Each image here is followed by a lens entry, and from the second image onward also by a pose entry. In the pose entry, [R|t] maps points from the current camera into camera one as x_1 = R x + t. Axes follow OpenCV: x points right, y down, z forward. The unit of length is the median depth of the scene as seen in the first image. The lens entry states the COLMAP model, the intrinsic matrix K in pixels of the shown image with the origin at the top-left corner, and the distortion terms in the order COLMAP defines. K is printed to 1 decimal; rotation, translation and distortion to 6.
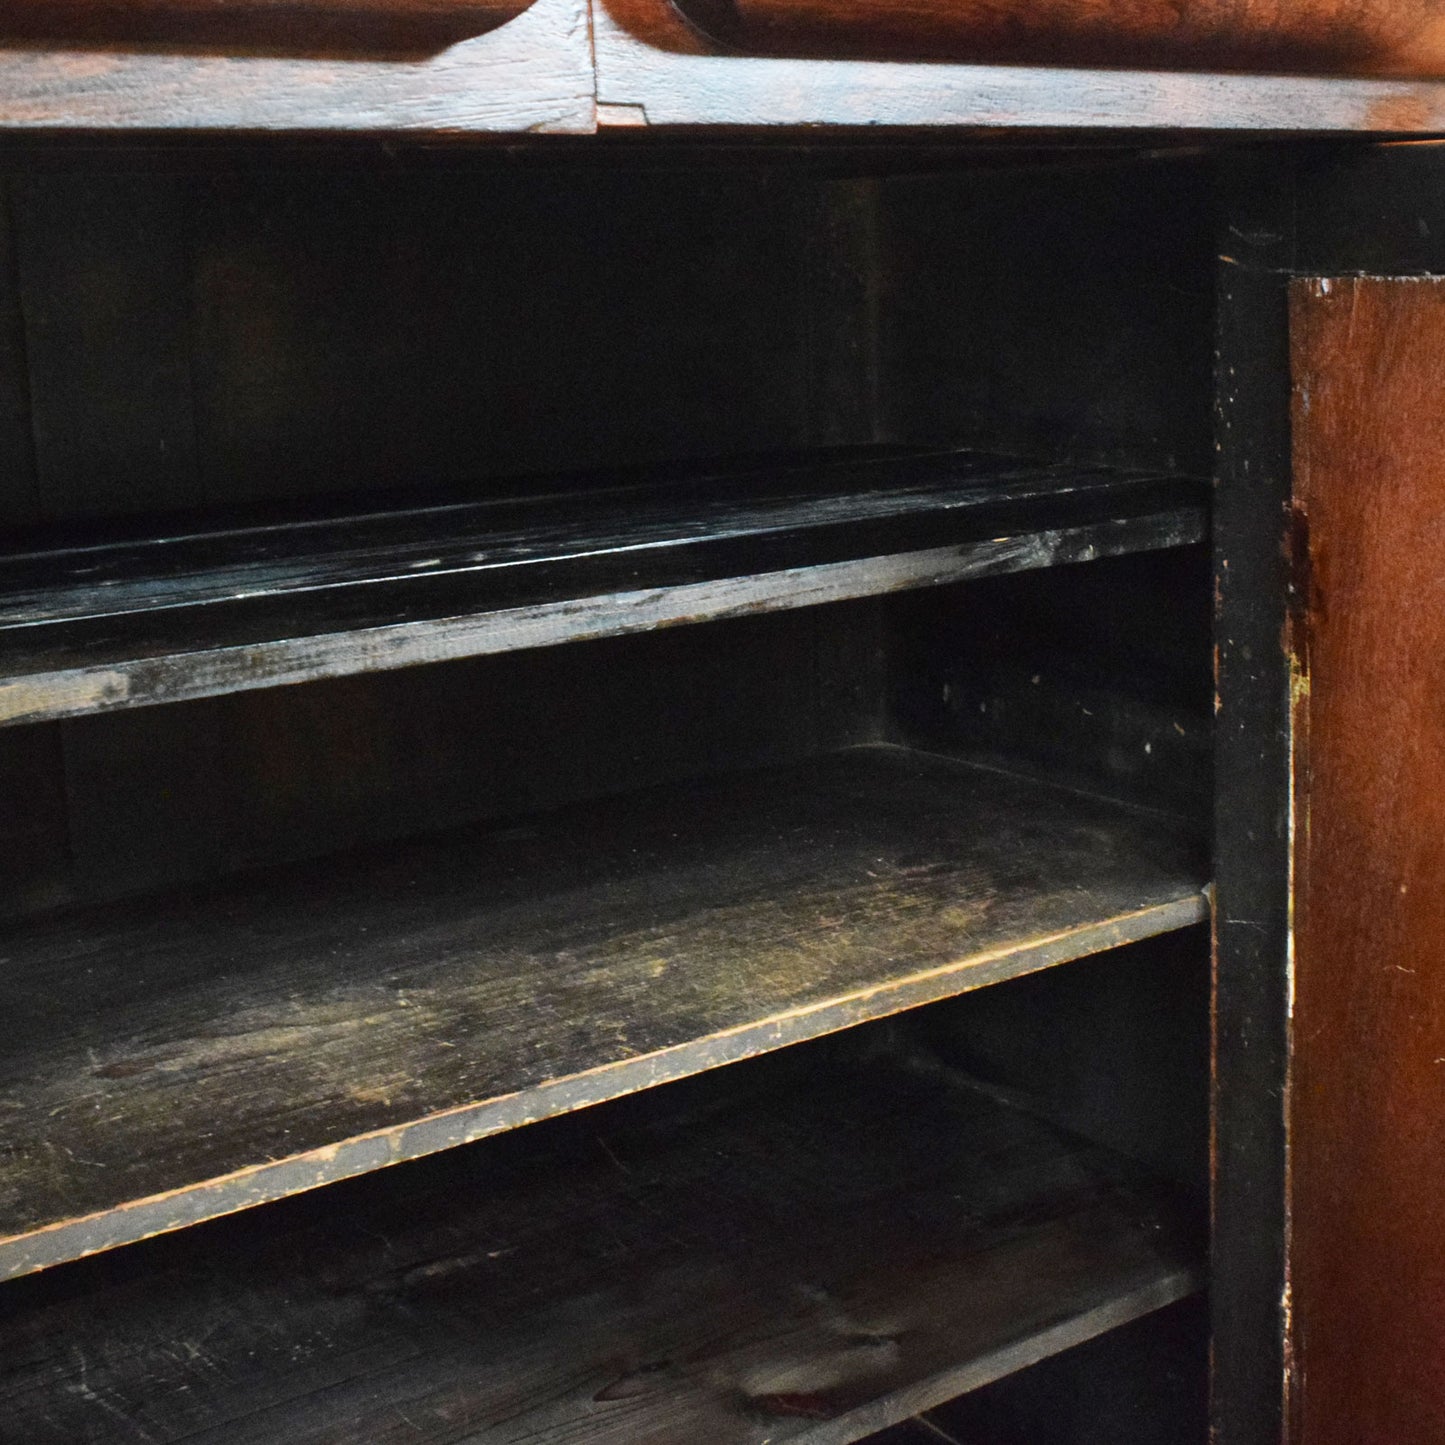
lens RADIAL K [[2130.4, 0, 804.6], [0, 2130.4, 433.3], [0, 0, 1]] dist [-0.013553, 0.011405]
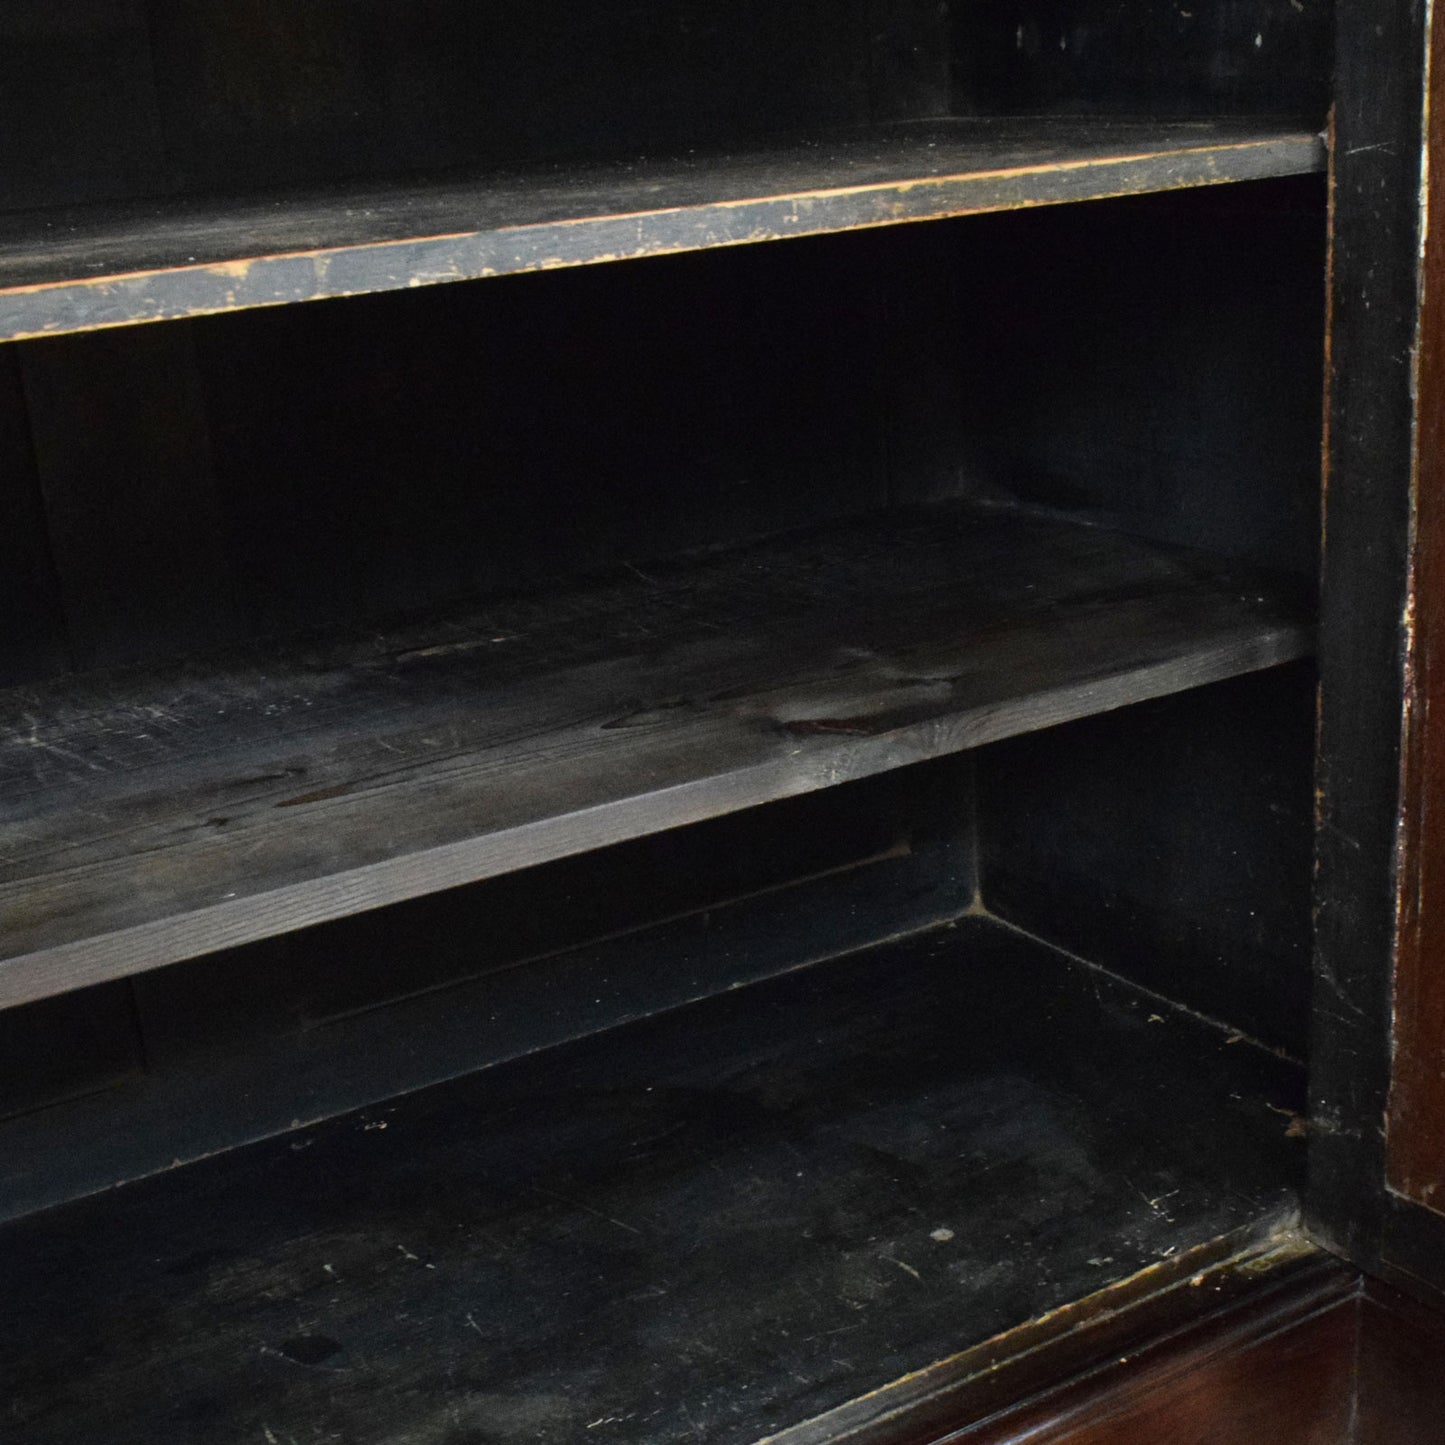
lens RADIAL K [[2321.2, 0, 794.9], [0, 2321.2, 592.5], [0, 0, 1]] dist [-0.007882, -0.042867]
pose [[0.998803, -0.009269, -0.048031, 0.026556], [0.017464, 0.984745, 0.173125, 0.240347], [0.045693, -0.173757, 0.983728, 0.078149]]
